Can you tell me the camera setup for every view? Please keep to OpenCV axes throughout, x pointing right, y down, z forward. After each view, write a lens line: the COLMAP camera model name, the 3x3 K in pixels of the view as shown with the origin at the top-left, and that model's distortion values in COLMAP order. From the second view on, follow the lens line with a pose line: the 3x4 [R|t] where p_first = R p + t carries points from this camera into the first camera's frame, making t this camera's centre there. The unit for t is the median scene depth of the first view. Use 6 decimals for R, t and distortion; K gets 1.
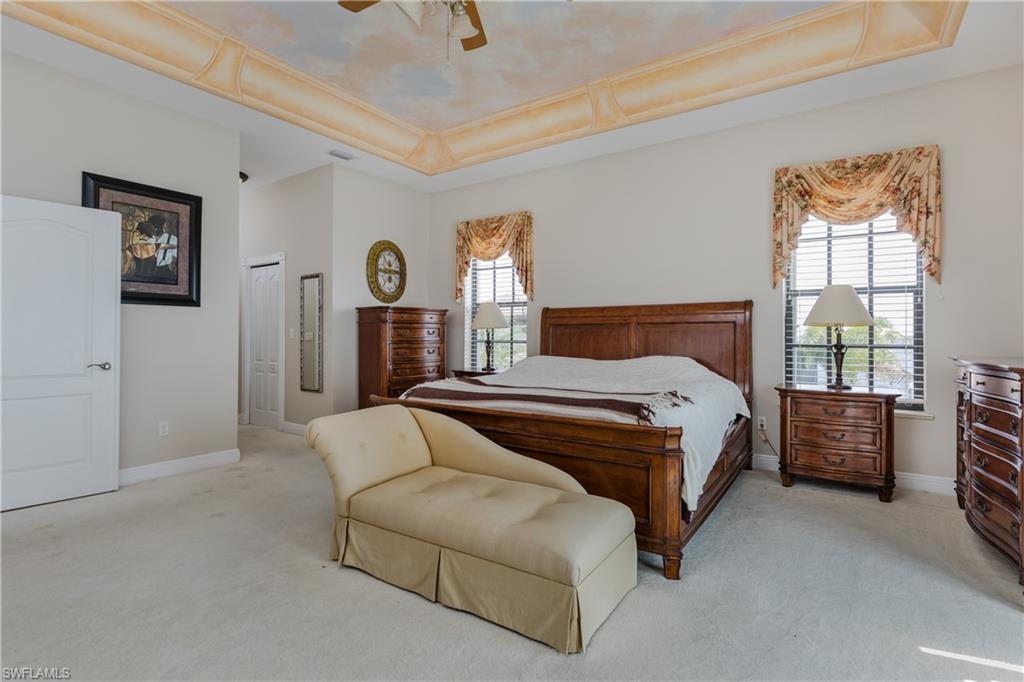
lens RADIAL K [[509.6, 0, 505.6], [0, 509.6, 340.9], [0, 0, 1]] dist [0.005757, 0.000066]
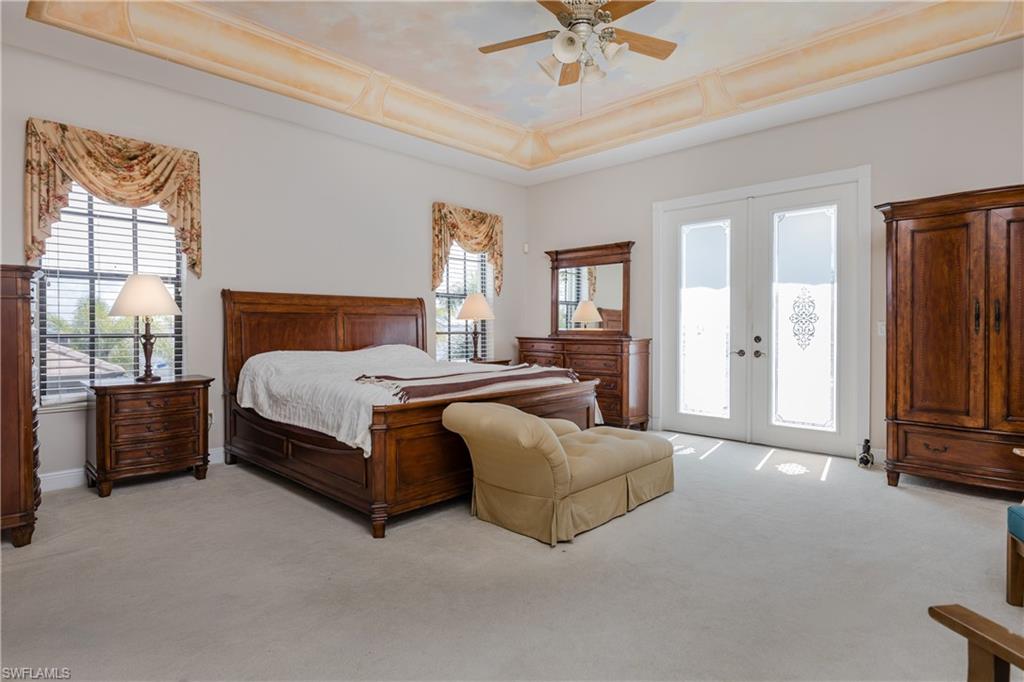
lens RADIAL K [[542.4, 0, 507.5], [0, 542.4, 331.8], [0, 0, 1]] dist [-0.003046, 0.001227]
pose [[0.154523, -0.011986, 0.987916, -0.592550], [0.009276, 0.999900, 0.010681, -0.006330], [-0.987946, 0.007513, 0.154619, 0.418322]]
